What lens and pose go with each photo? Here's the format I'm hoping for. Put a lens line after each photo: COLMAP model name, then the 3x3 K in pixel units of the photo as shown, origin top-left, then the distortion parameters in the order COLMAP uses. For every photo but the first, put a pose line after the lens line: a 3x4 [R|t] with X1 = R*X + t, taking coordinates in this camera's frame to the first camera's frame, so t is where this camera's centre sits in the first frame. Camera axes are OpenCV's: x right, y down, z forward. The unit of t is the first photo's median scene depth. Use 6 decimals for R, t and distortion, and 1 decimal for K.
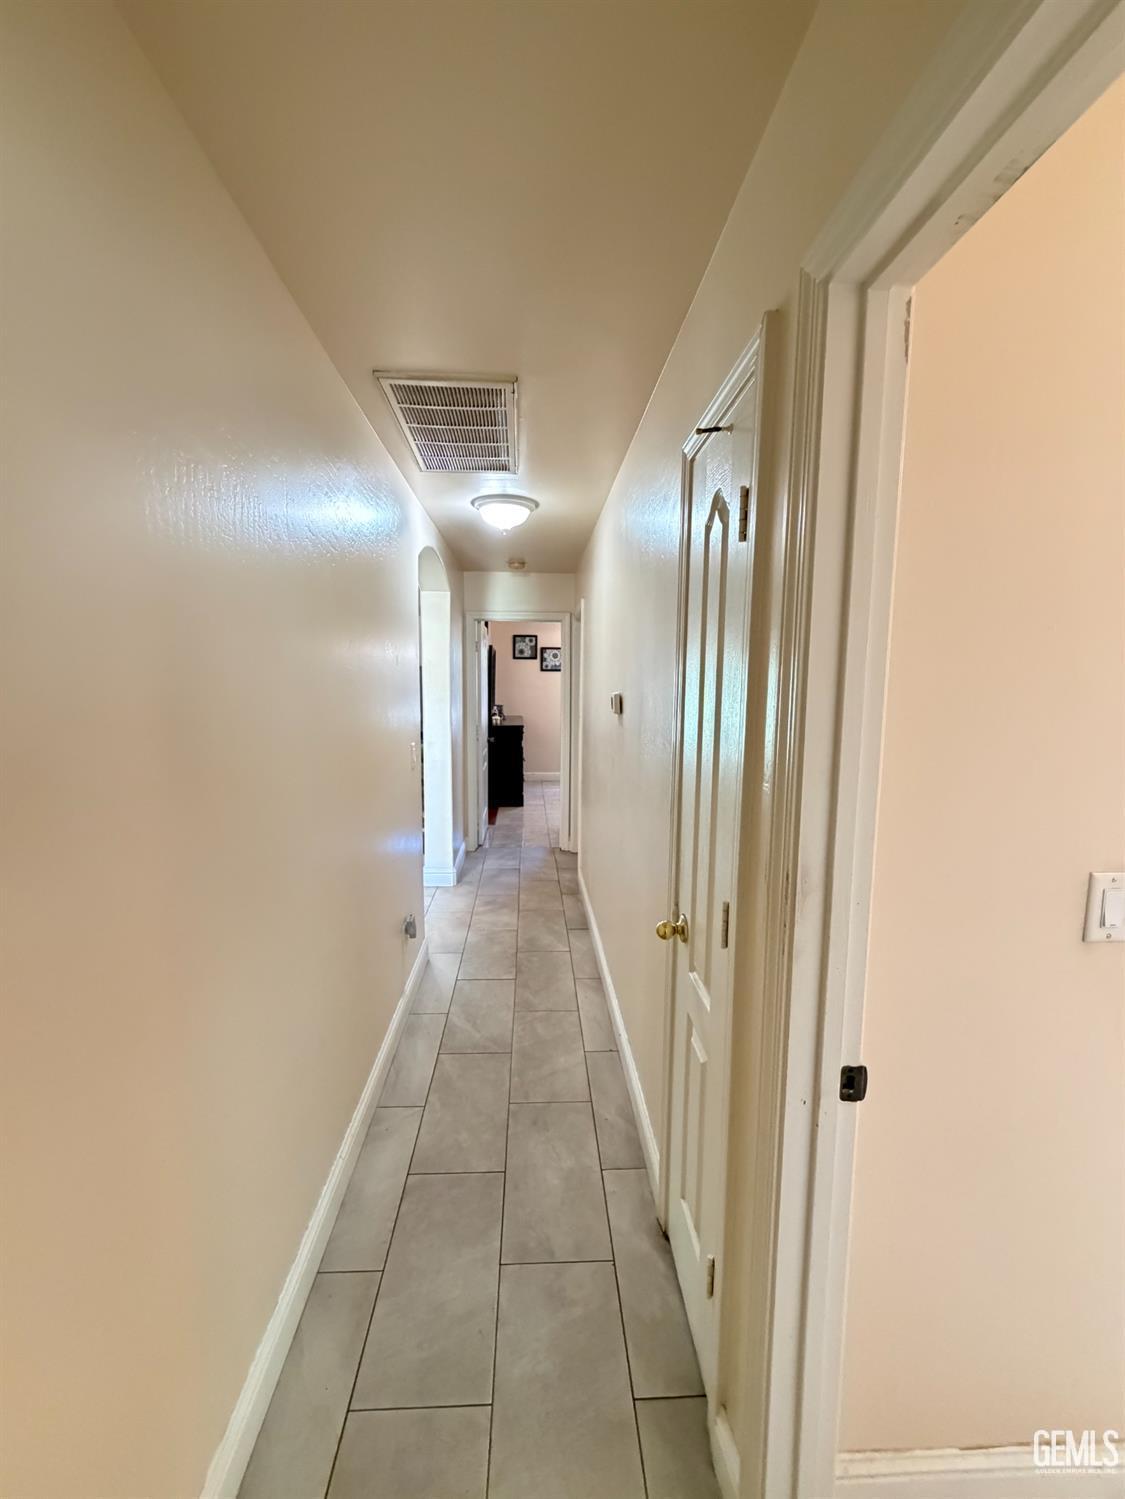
lens RADIAL K [[603.4, 0, 556.6], [0, 603.4, 750.3], [0, 0, 1]] dist [0.000858, 0.000019]
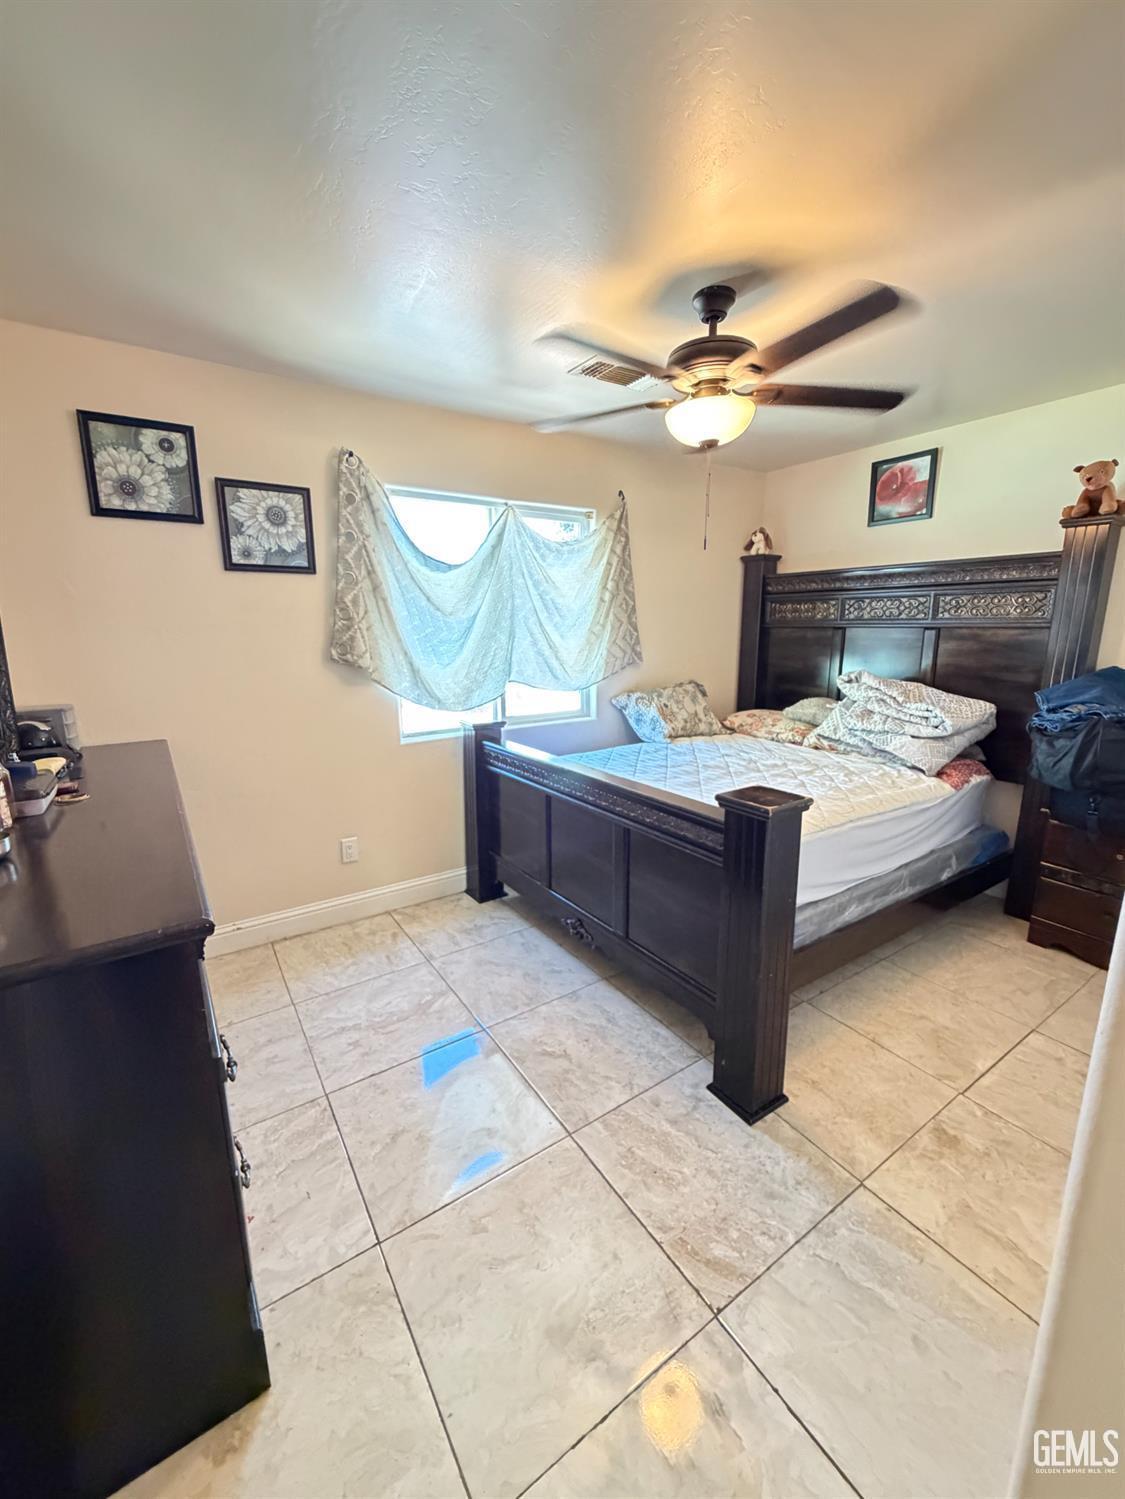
lens RADIAL K [[603.4, 0, 560.5], [0, 603.4, 748.6], [0, 0, 1]] dist [0.000858, 0.000019]
pose [[0.862155, -0.112283, 0.494046, -0.039606], [0.064957, 0.991582, 0.112004, -0.072619], [-0.502463, -0.064473, 0.862191, 0.687660]]
